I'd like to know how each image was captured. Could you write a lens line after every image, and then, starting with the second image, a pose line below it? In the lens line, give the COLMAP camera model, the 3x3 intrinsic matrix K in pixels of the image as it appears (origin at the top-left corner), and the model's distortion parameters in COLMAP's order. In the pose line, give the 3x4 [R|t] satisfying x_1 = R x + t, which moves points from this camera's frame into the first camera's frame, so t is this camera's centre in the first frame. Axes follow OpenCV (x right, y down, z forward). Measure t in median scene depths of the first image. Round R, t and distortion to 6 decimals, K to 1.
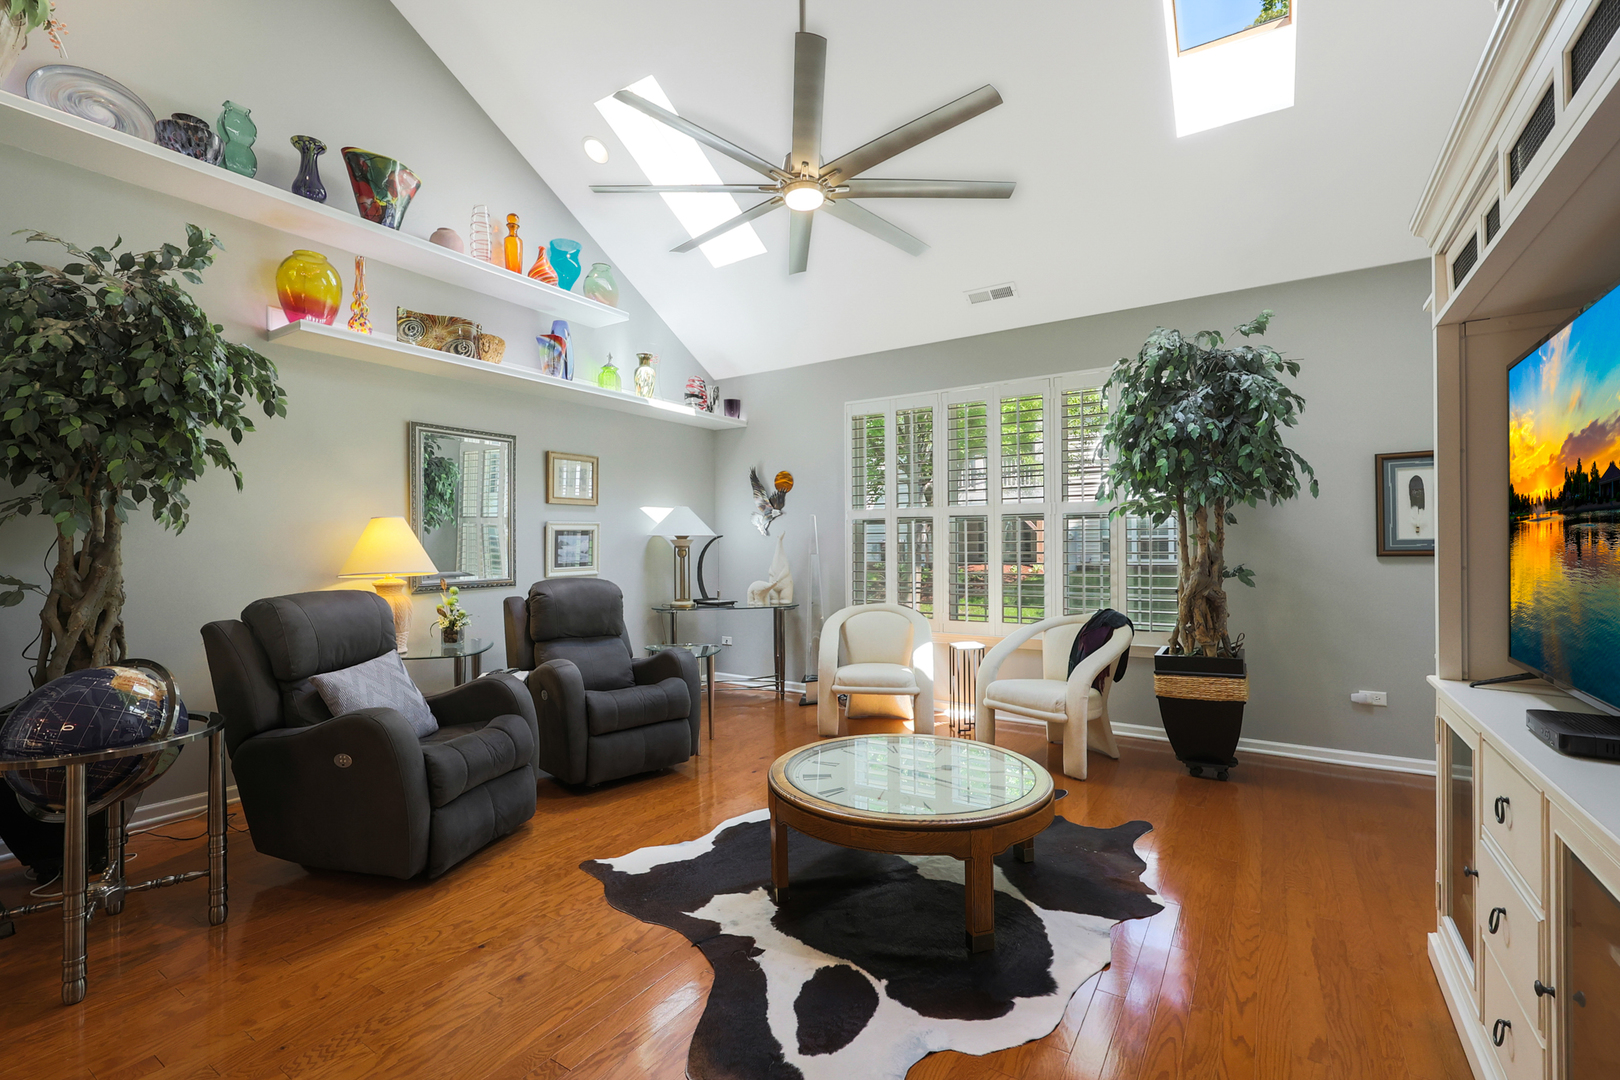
lens RADIAL K [[700.8, 0, 808.8], [0, 700.8, 536.6], [0, 0, 1]] dist [0.000158, -0.000052]
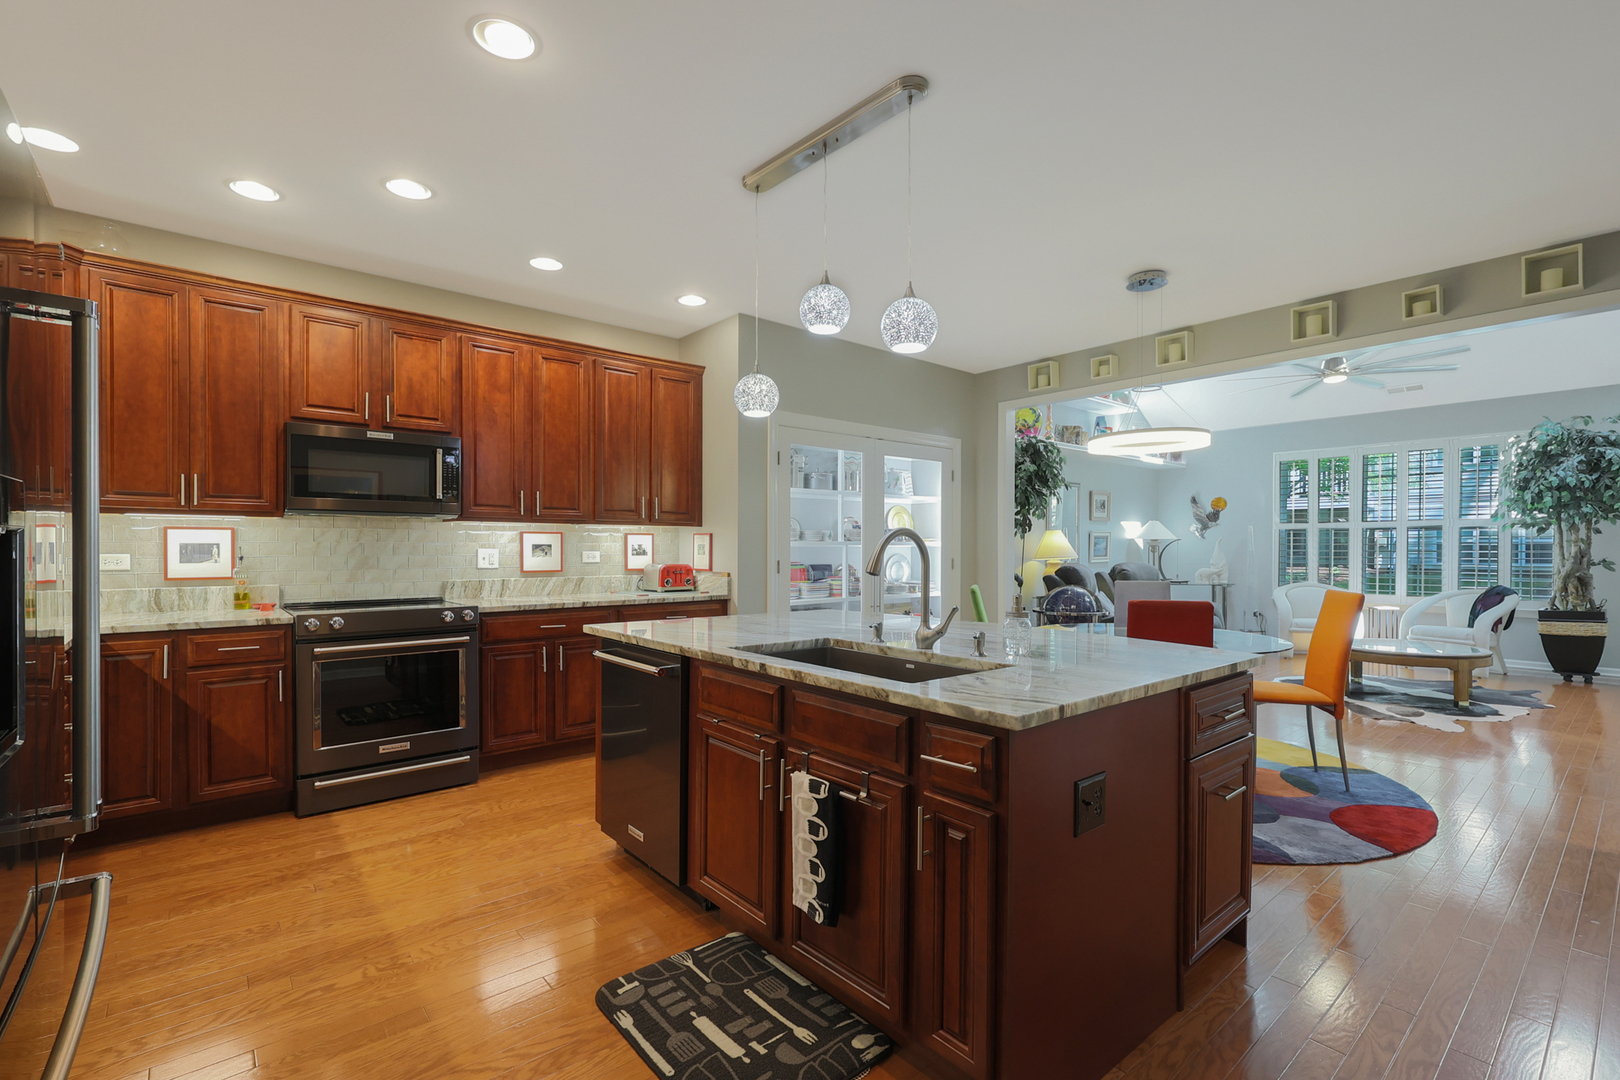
lens RADIAL K [[701.9, 0, 805.3], [0, 701.9, 546.6], [0, 0, 1]] dist [0.001708, 0.000374]
pose [[0.954791, 0.009101, -0.297140, -0.716799], [-0.006109, 0.999921, 0.010998, 0.005506], [0.297216, -0.008686, 0.954771, -1.188749]]
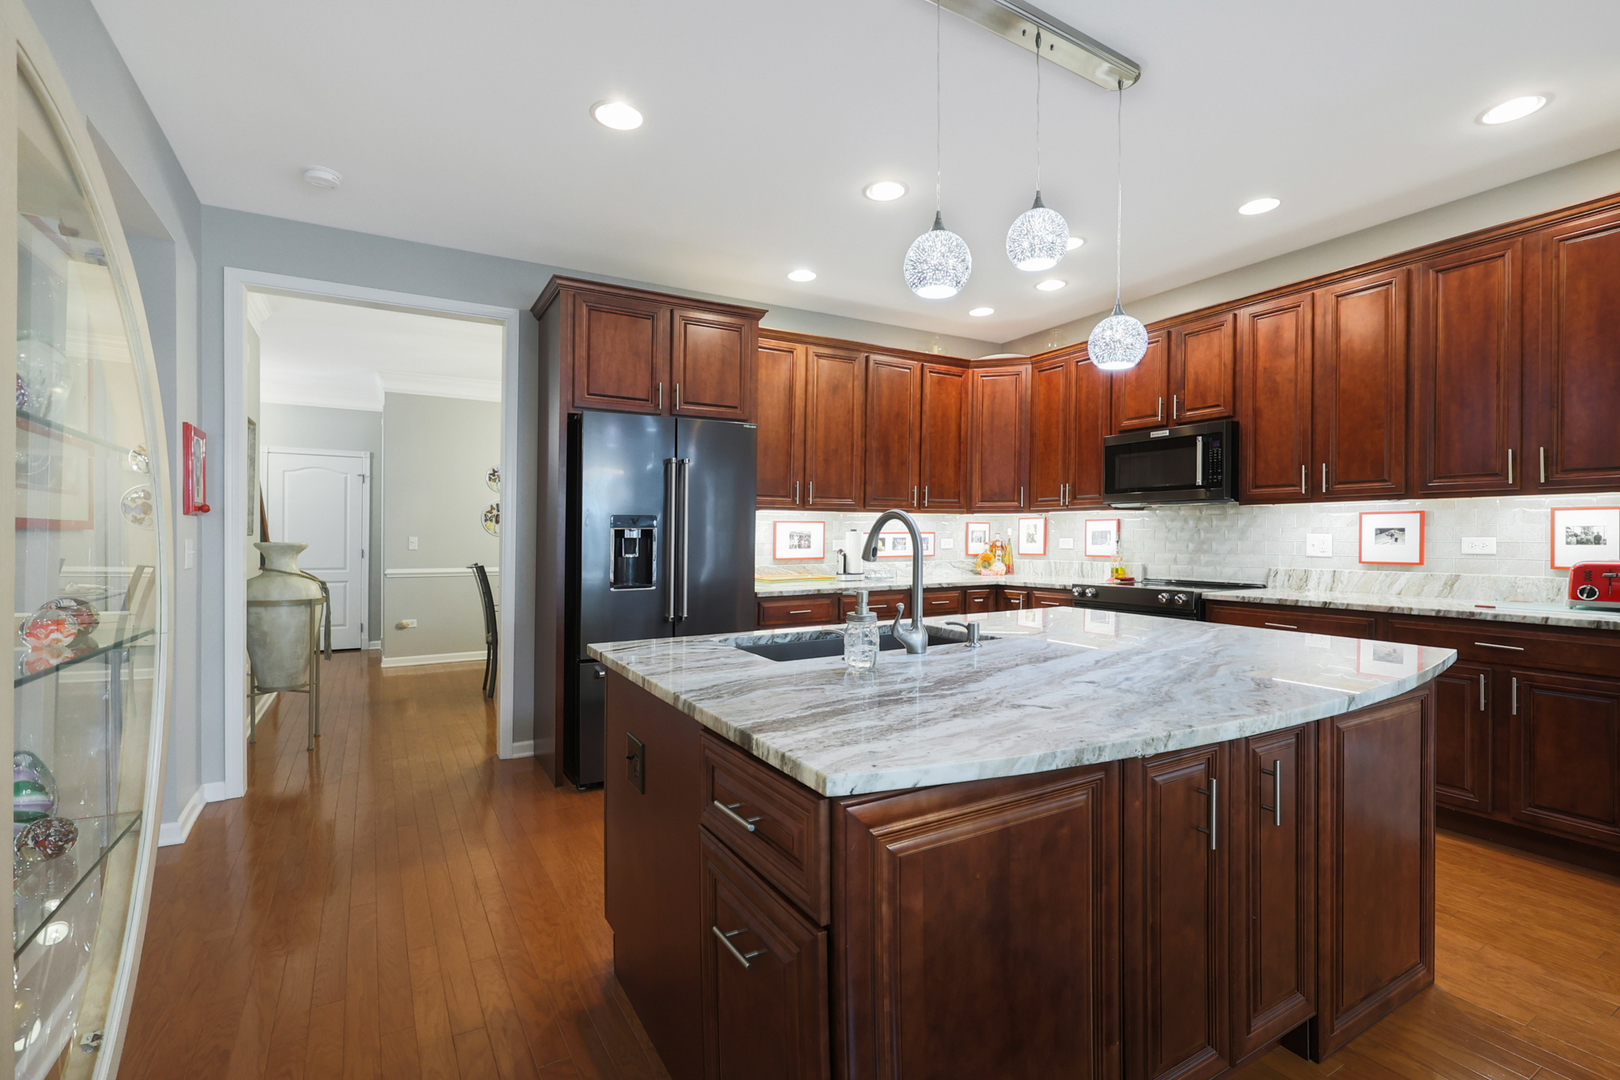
lens RADIAL K [[700.8, 0, 808.8], [0, 700.8, 536.6], [0, 0, 1]] dist [0.000158, -0.000052]
pose [[-0.418216, 0.010144, -0.908291, -0.341552], [0.016191, 0.999862, 0.003712, 0.013466], [0.908203, -0.013153, -0.418323, -0.472413]]
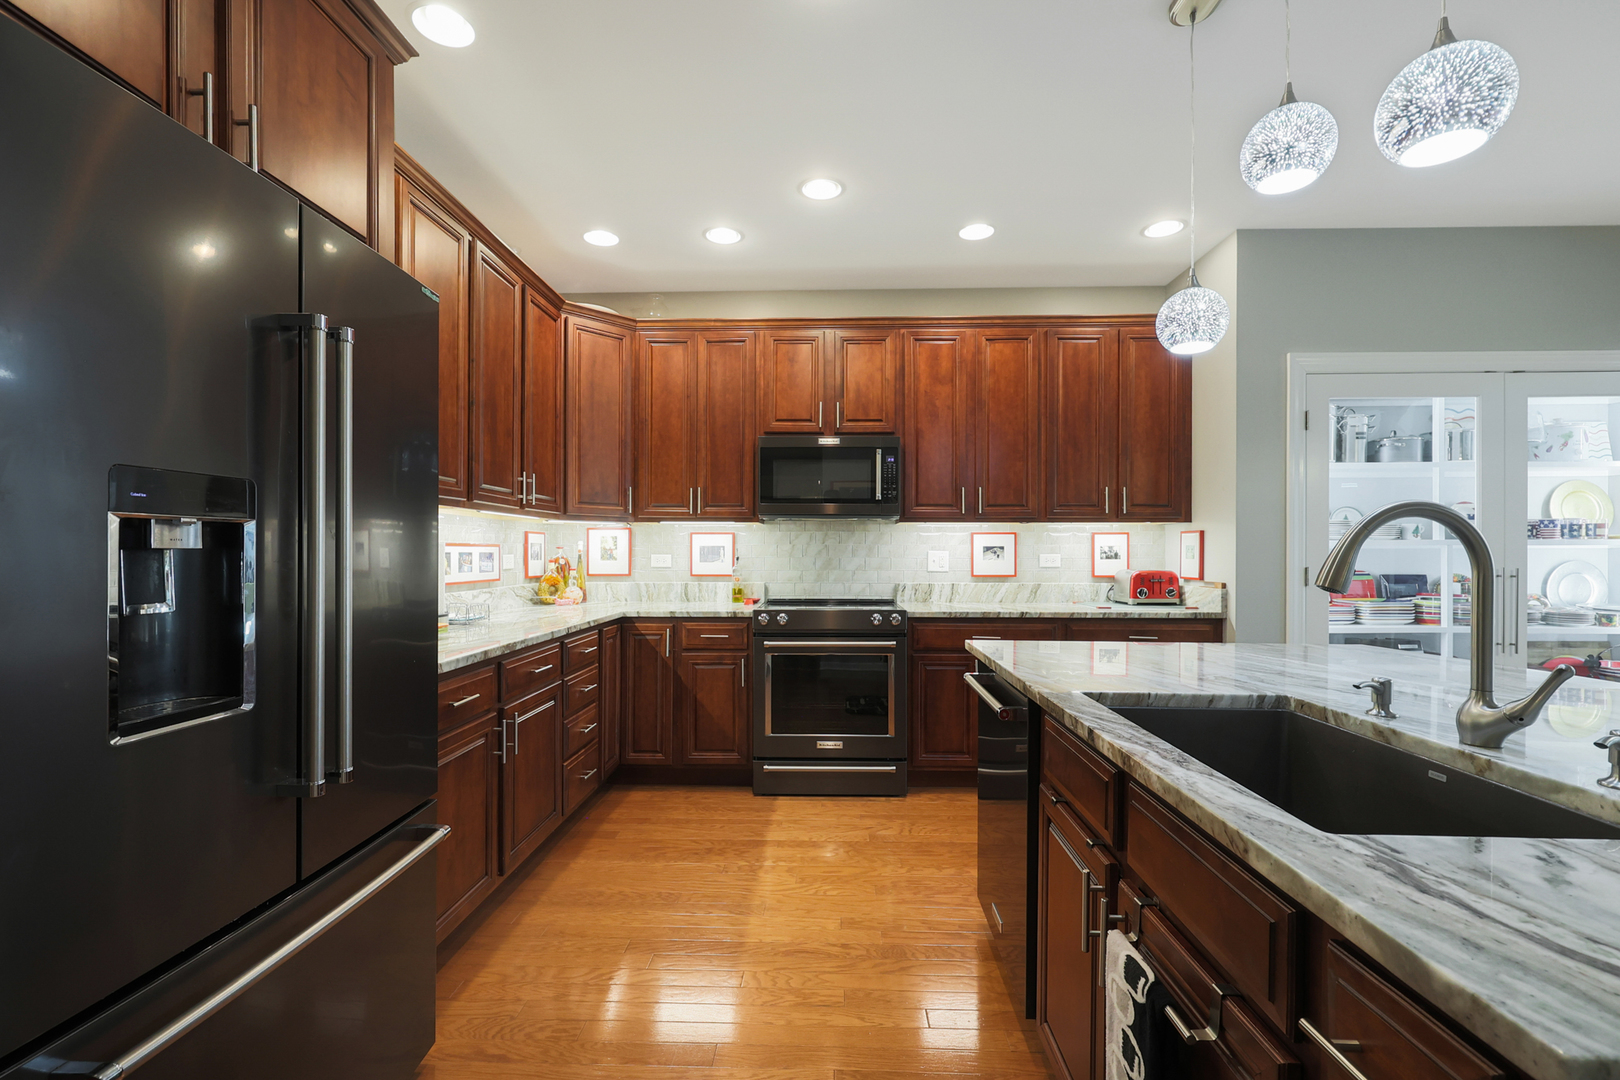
lens RADIAL K [[723.5, 0, 828.2], [0, 723.5, 548.6], [0, 0, 1]] dist [0.002584, 0.000361]
pose [[0.529597, 0.004859, -0.848236, -0.685275], [0.002838, 0.999968, 0.007500, 0.012686], [0.848245, -0.006379, 0.529566, -0.986381]]
